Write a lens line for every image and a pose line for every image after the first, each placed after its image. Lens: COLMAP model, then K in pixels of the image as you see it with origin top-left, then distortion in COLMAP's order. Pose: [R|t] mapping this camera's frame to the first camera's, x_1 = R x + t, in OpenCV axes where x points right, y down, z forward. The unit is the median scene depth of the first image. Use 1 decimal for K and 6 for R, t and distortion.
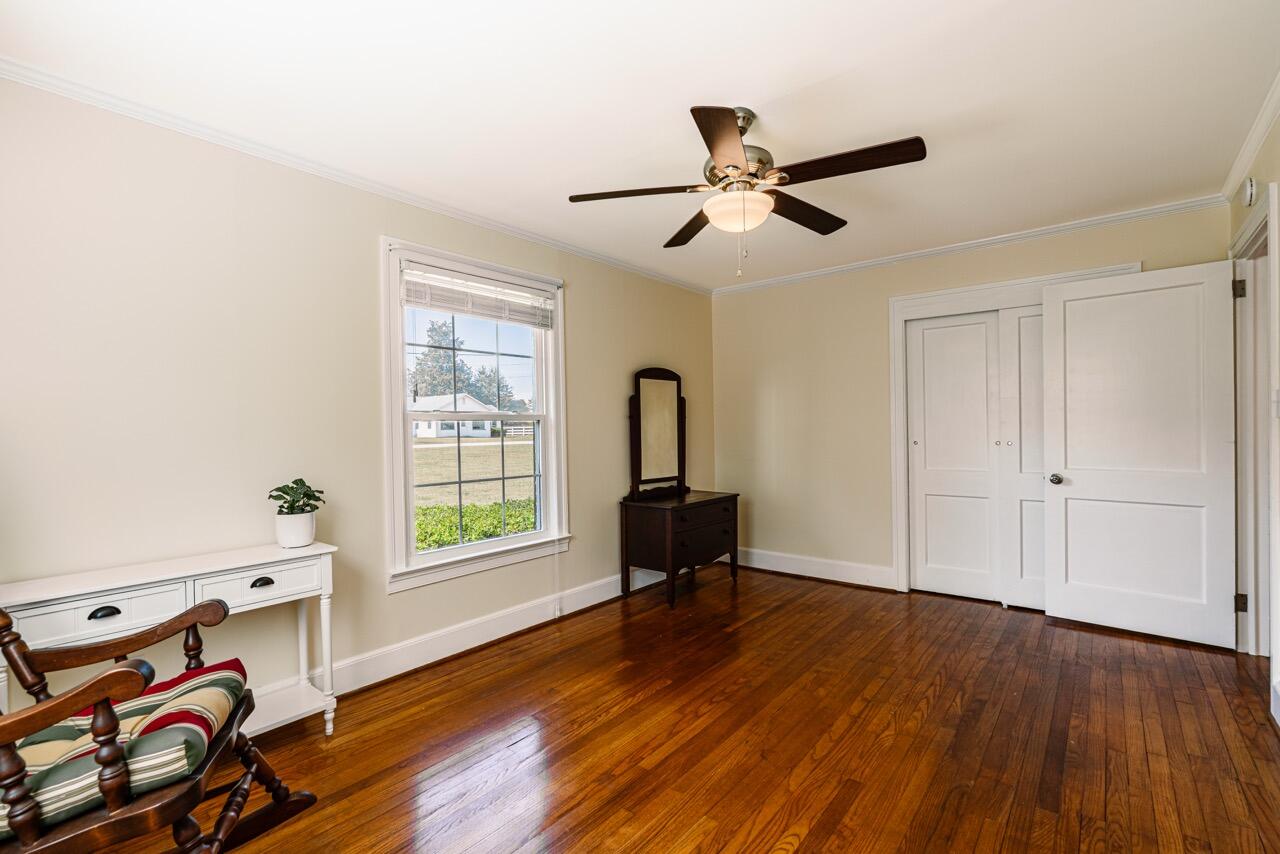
lens RADIAL K [[583.3, 0, 630.9], [0, 583.3, 436.1], [0, 0, 1]] dist [-0.004234, 0.000071]
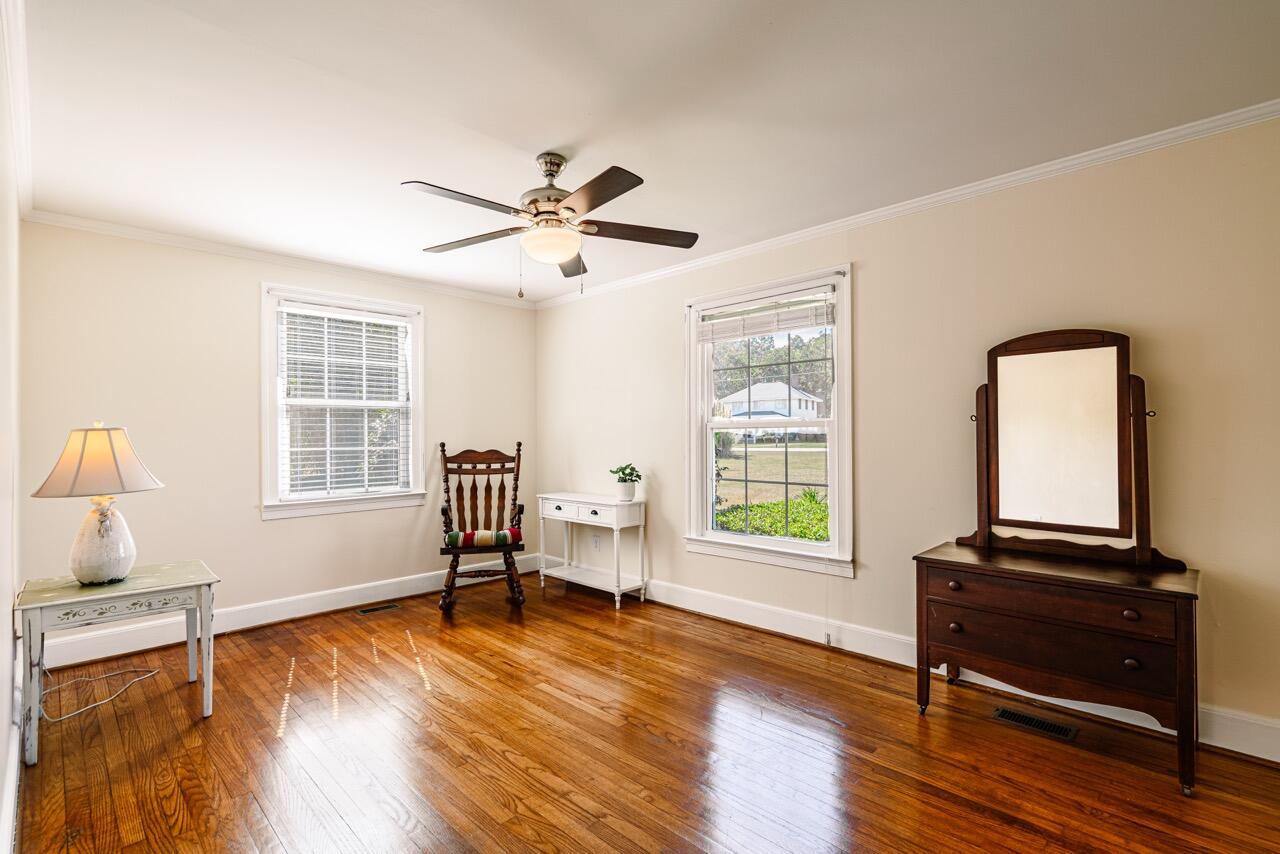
lens RADIAL K [[583.3, 0, 632.6], [0, 583.3, 424.4], [0, 0, 1]] dist [-0.004234, 0.000071]
pose [[-0.093963, 0.001325, -0.995575, 0.847848], [0.002208, 0.999997, 0.001123, -0.035062], [0.995573, -0.002093, -0.093966, 0.826619]]
